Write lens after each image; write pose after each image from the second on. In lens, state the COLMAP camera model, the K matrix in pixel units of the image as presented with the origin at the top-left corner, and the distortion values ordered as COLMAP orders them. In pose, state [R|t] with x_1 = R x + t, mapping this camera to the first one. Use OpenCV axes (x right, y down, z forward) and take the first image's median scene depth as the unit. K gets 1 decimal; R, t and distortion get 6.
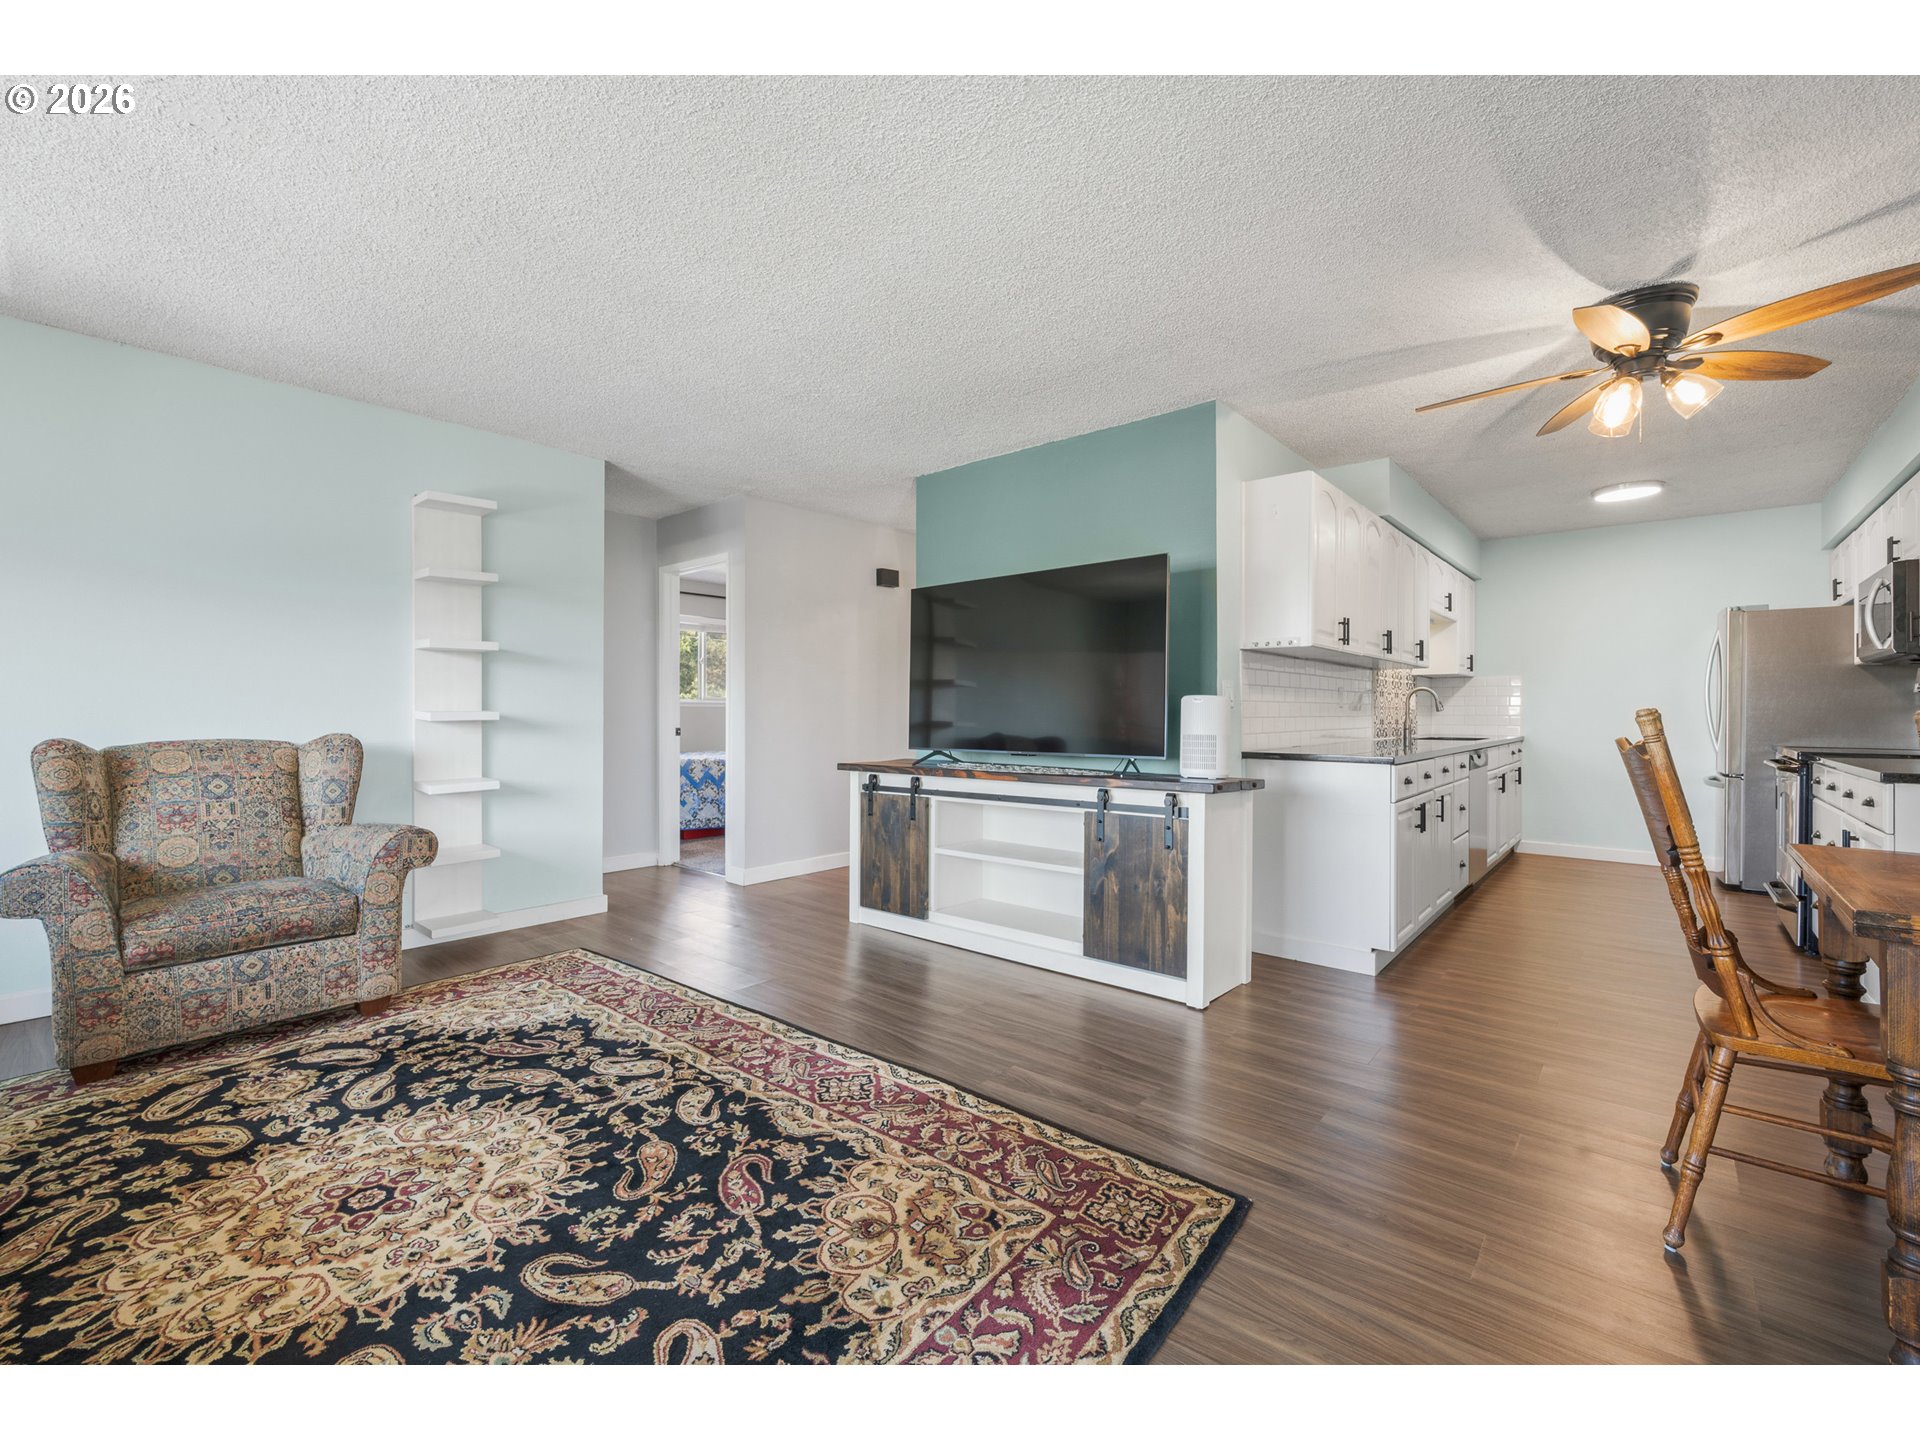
lens RADIAL K [[817.2, 0, 962.5], [0, 817.2, 717.4], [0, 0, 1]] dist [-0.002550, -0.000051]
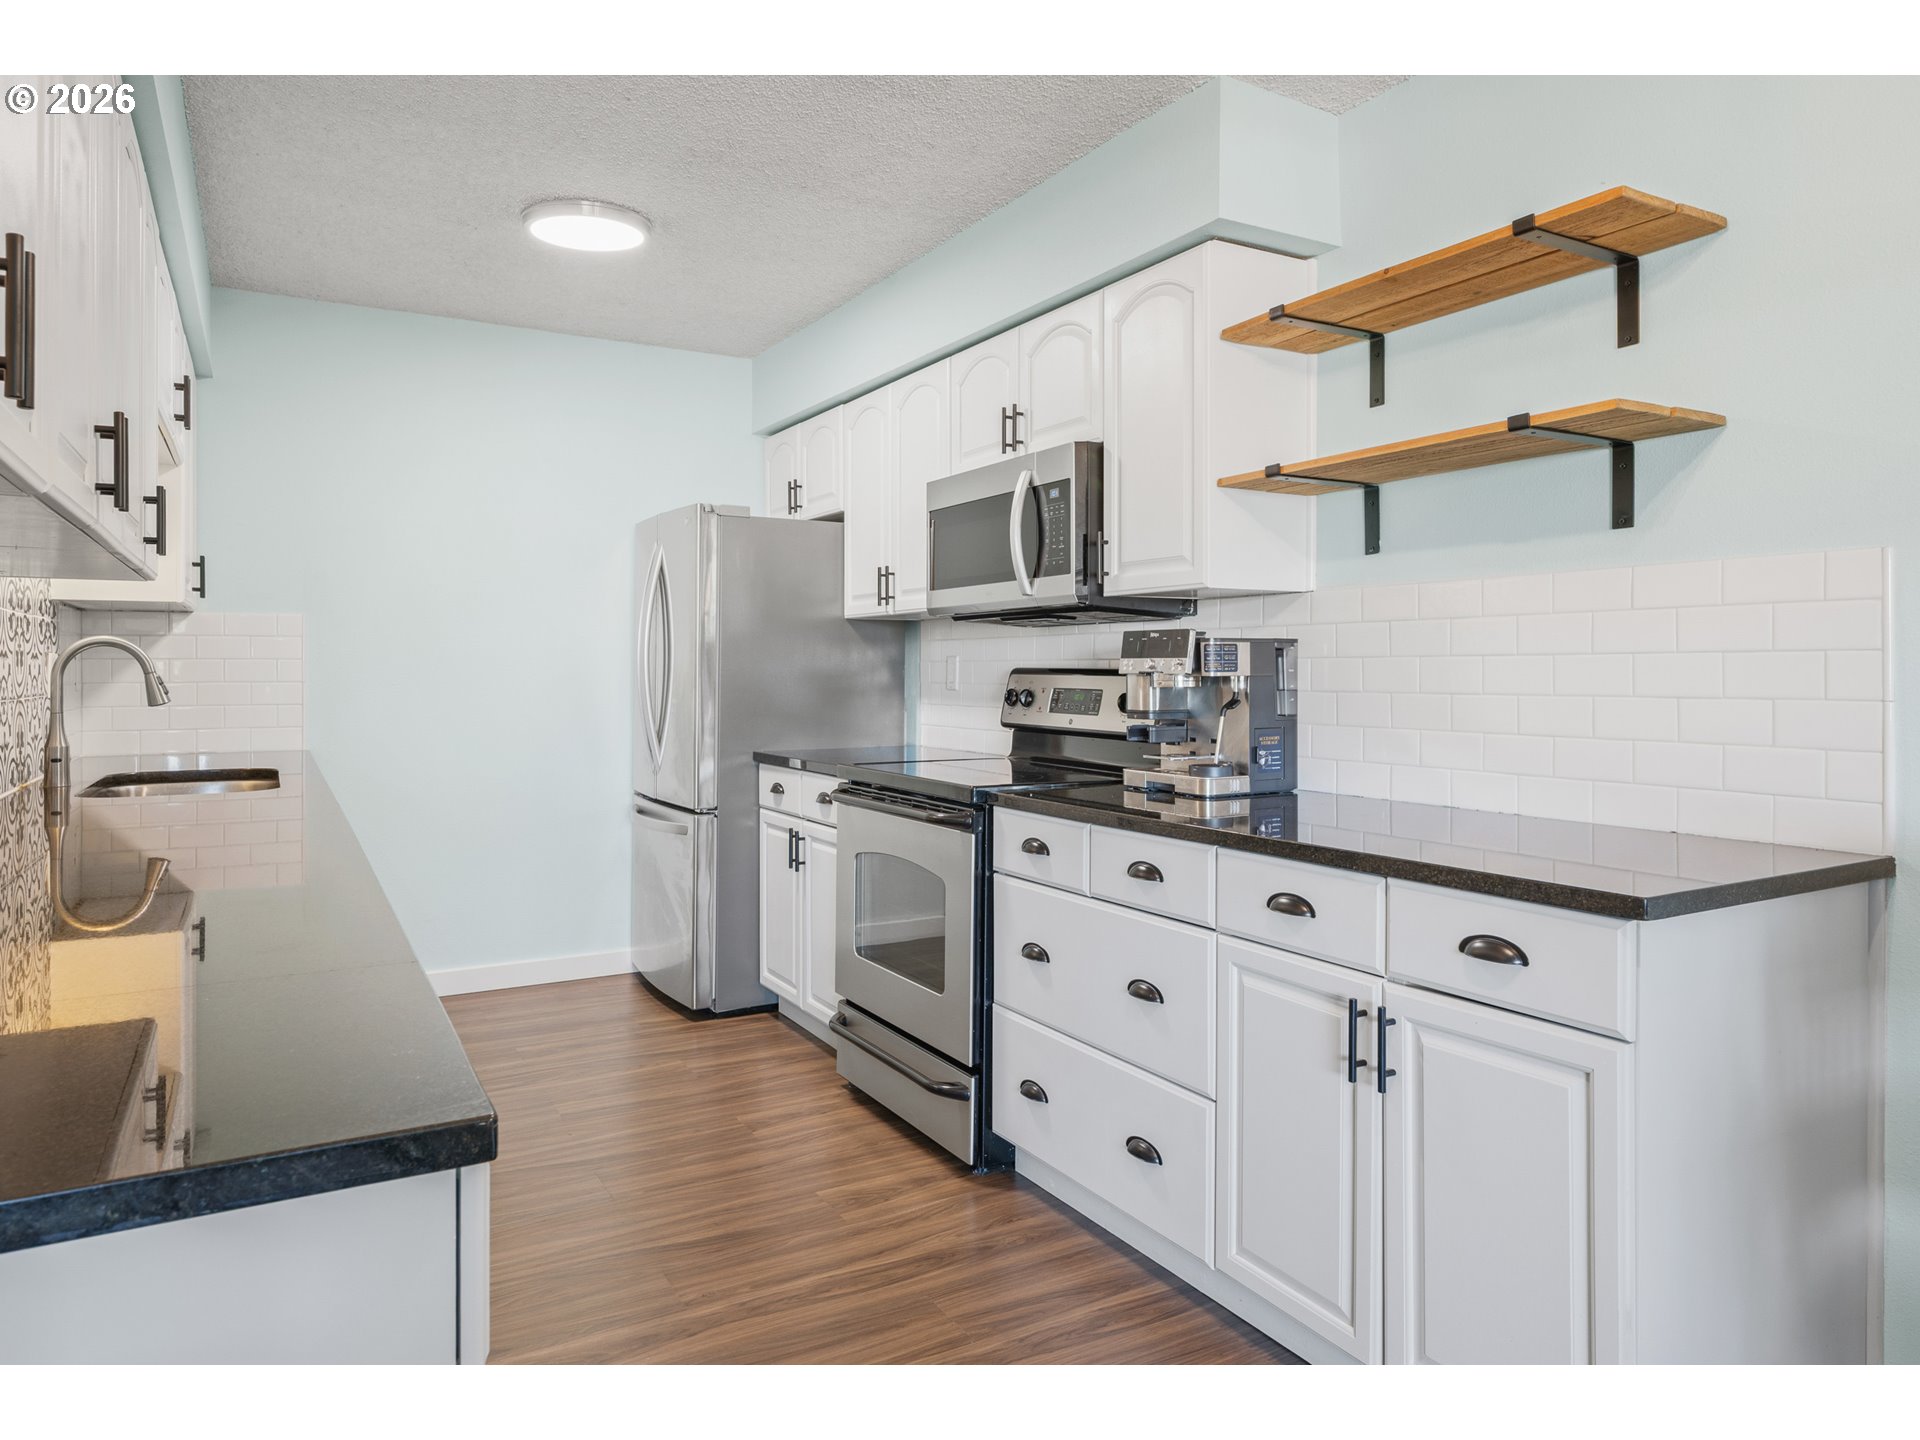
lens RADIAL K [[1235.0, 0, 955.3], [0, 1235.0, 683.6], [0, 0, 1]] dist [0.001233, 0.000454]
pose [[0.336766, -0.013399, 0.941493, 0.480720], [0.006219, 0.999909, 0.012006, -0.052091], [-0.941568, 0.001812, 0.336819, 1.213553]]
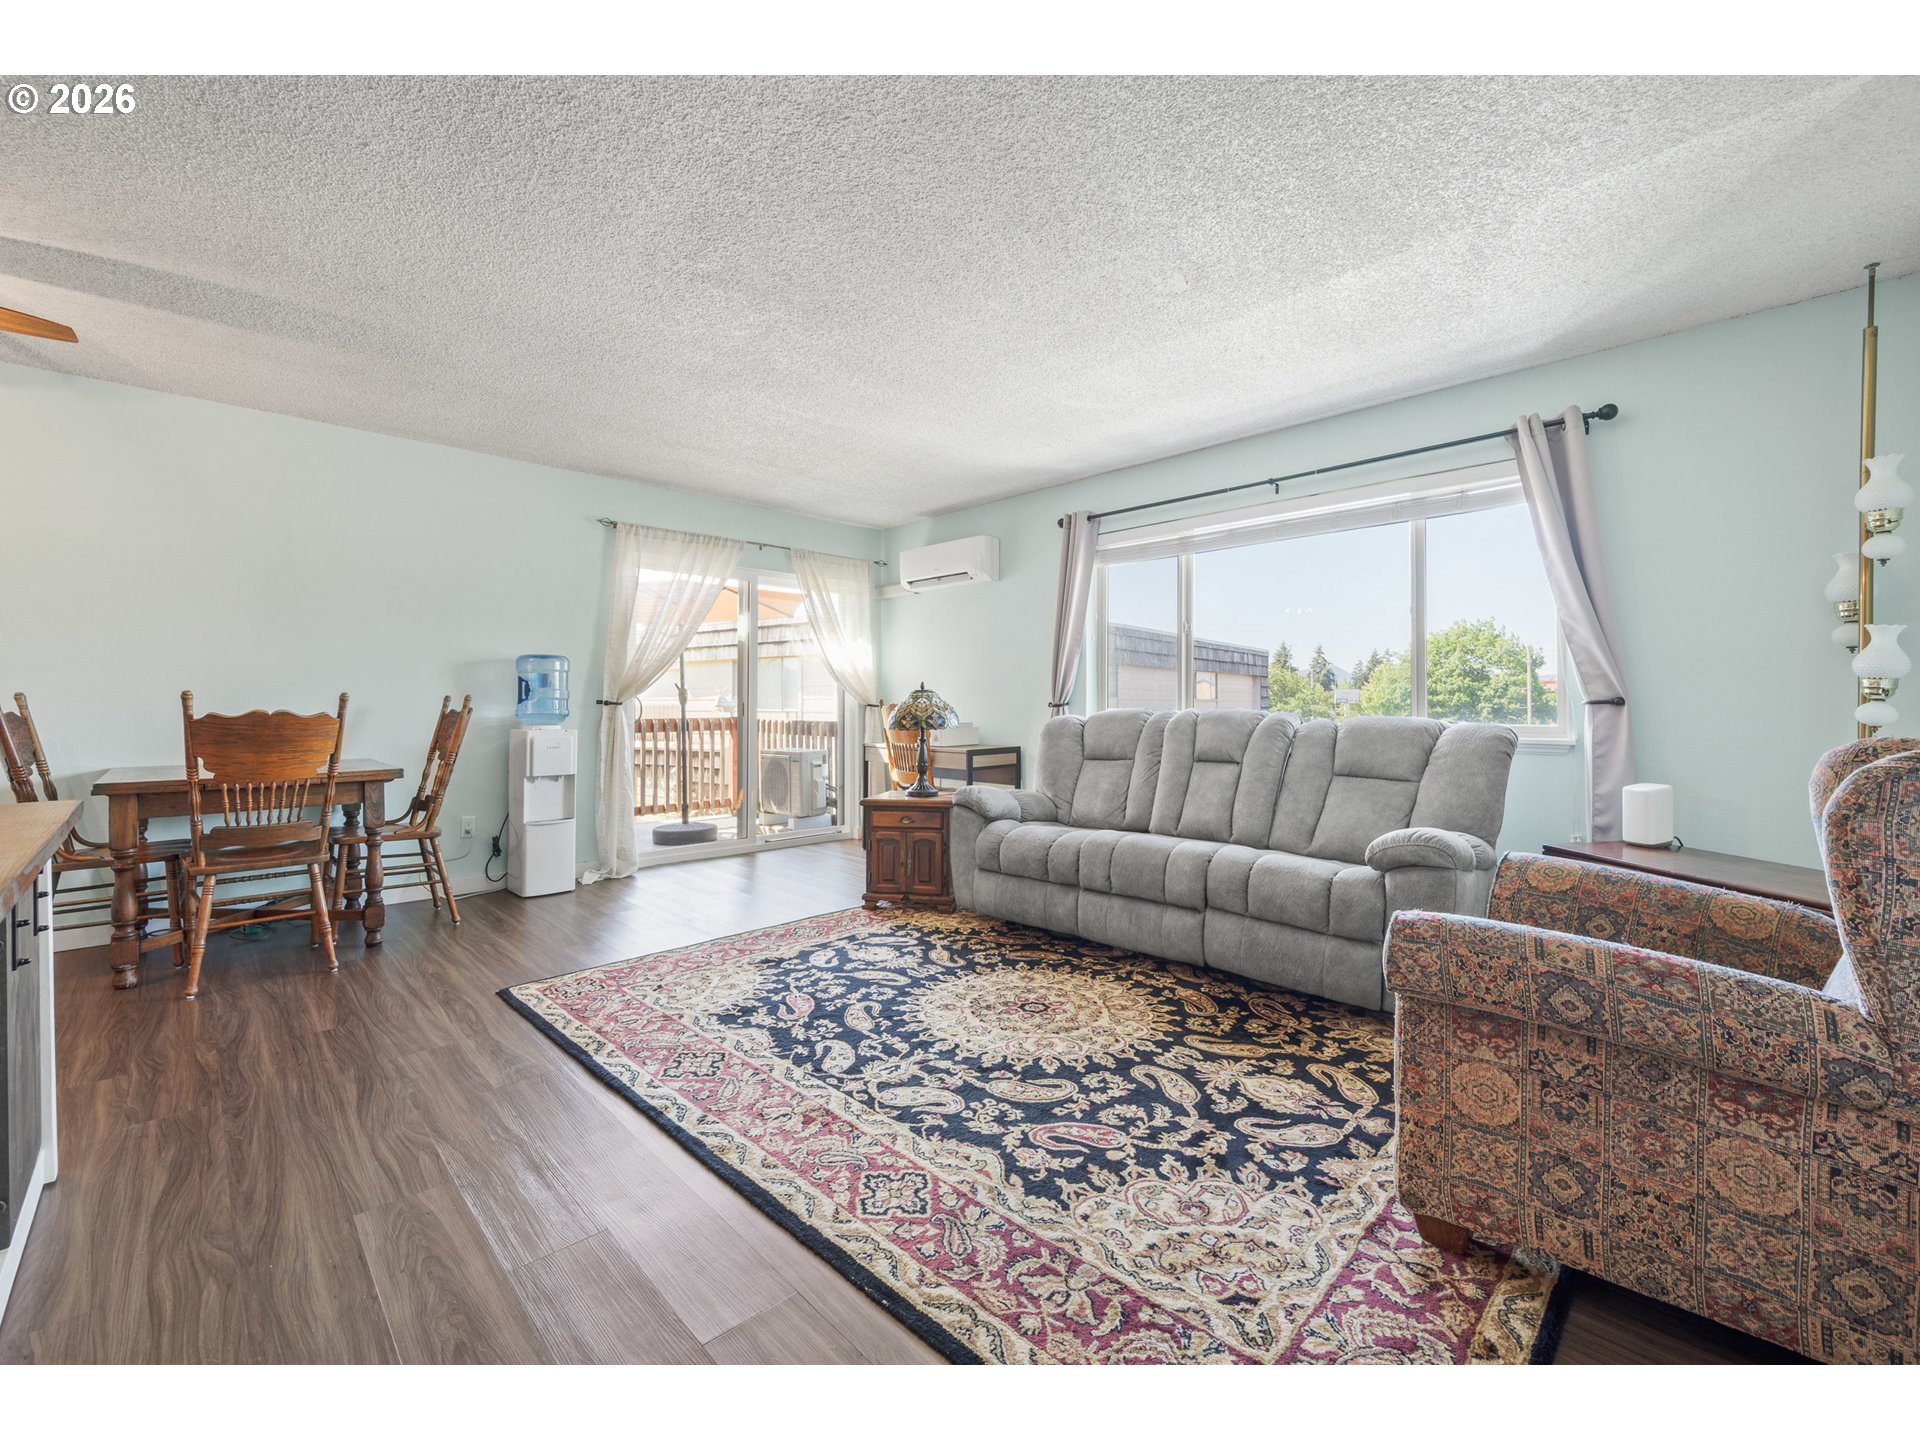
lens RADIAL K [[799.3, 0, 956.1], [0, 799.3, 681.8], [0, 0, 1]] dist [0.001433, -0.000243]
pose [[-0.995535, -0.000620, 0.094396, -0.571183], [-0.002499, 0.999801, -0.019787, -0.002256], [-0.094365, -0.019935, -0.995338, 2.008753]]
